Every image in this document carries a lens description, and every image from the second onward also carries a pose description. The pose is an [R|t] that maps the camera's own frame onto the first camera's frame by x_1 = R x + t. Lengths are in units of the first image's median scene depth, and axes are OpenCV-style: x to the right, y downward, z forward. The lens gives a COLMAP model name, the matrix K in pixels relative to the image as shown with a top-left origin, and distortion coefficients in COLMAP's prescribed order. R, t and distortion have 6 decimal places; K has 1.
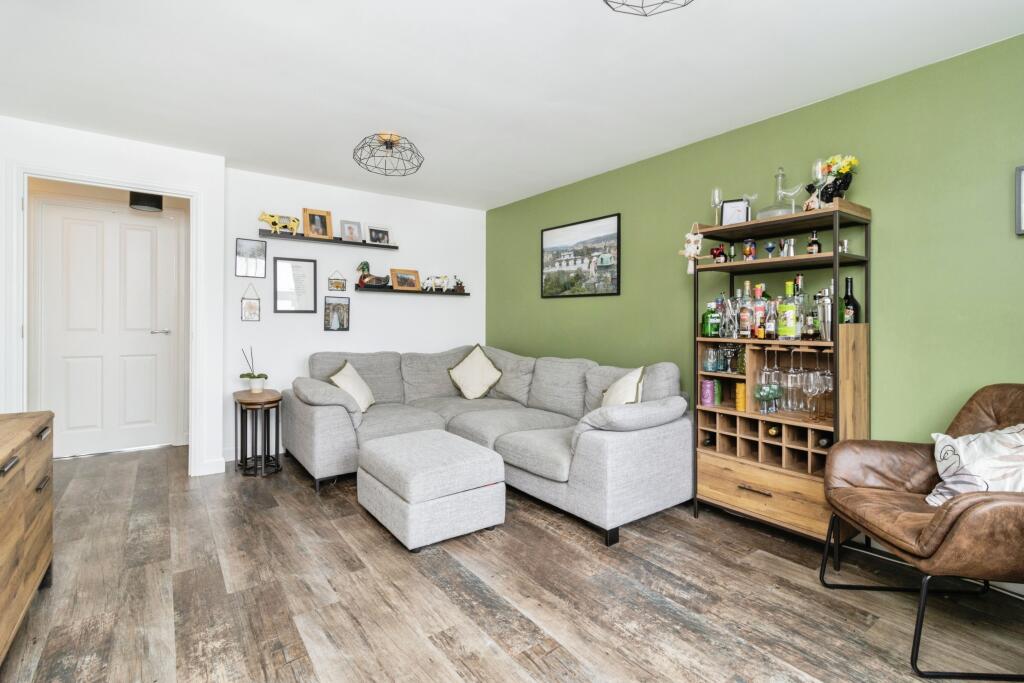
lens RADIAL K [[474.1, 0, 512.5], [0, 474.1, 319.3], [0, 0, 1]] dist [0.002709, 0.000083]
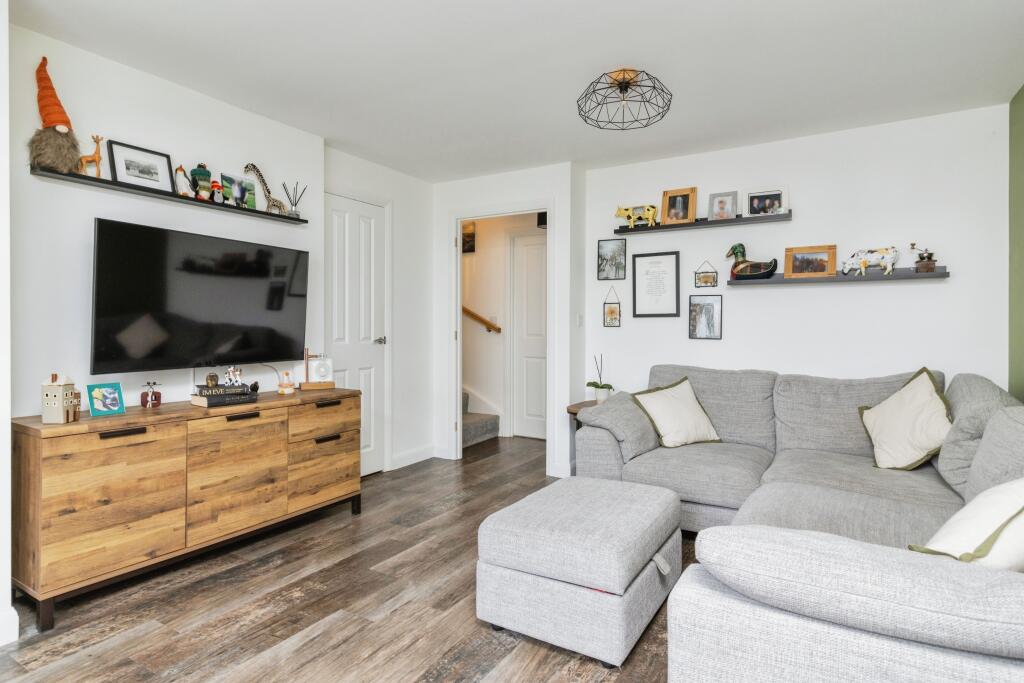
lens RADIAL K [[550.3, 0, 515.6], [0, 550.3, 323.4], [0, 0, 1]] dist [0.007311, 0.001013]
pose [[0.392359, -0.014657, -0.919695, 0.363320], [0.003465, 0.999889, -0.014457, 0.011633], [0.919806, 0.002485, 0.392366, 0.400354]]
